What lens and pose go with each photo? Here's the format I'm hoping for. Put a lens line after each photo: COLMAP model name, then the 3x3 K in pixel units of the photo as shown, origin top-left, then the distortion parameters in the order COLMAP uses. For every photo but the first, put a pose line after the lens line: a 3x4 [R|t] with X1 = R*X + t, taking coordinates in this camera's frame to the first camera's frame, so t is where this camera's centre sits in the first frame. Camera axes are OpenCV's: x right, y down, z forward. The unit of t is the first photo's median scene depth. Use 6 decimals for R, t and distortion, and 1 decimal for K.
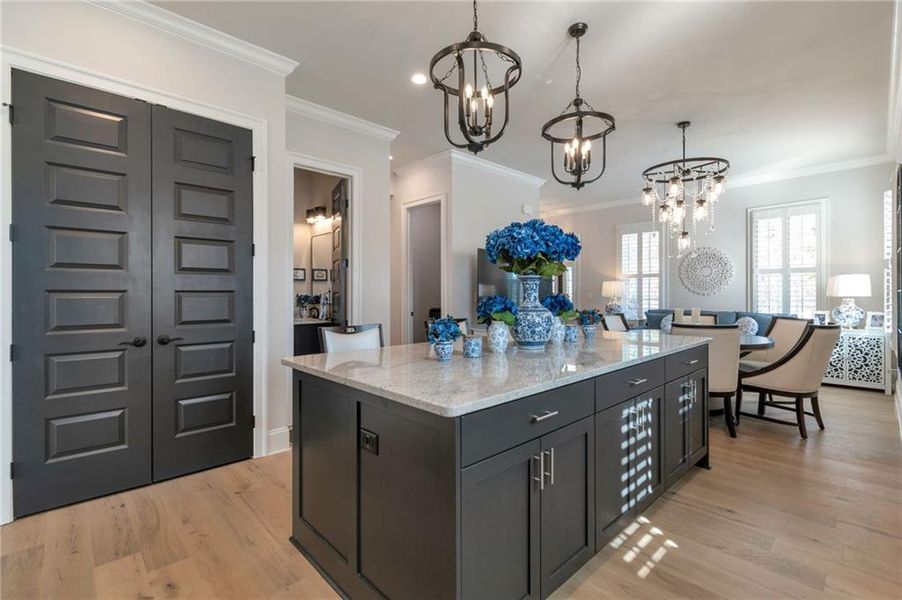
lens RADIAL K [[396.9, 0, 458.9], [0, 396.9, 296.0], [0, 0, 1]] dist [0.001781, 0.000281]
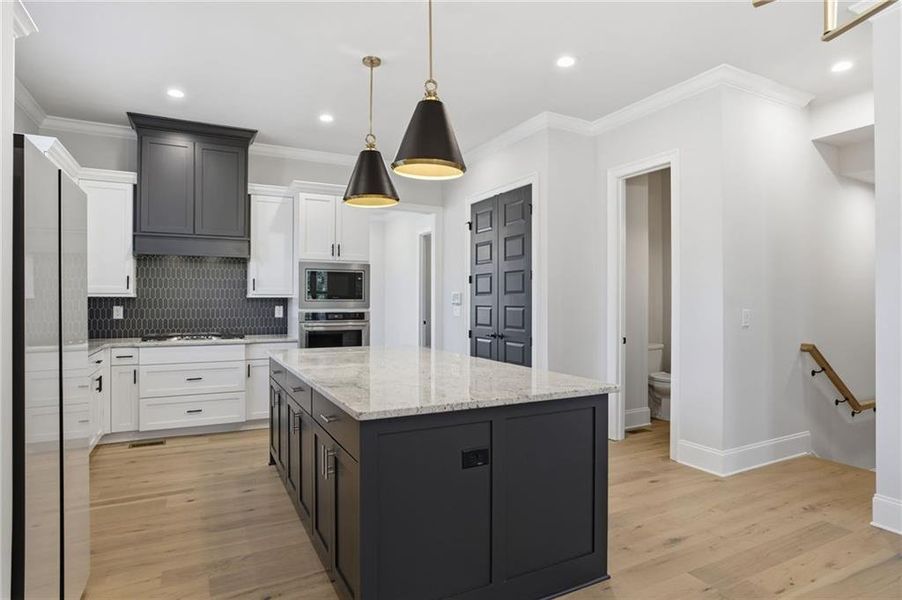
lens RADIAL K [[506.6, 0, 456.1], [0, 506.6, 297.5], [0, 0, 1]] dist [-0.041217, 0.002200]
pose [[-0.289291, -0.005507, -0.957225, 1.294725], [-0.003937, 0.999982, -0.004563, -0.036428], [0.957233, 0.002448, -0.289307, 1.405982]]
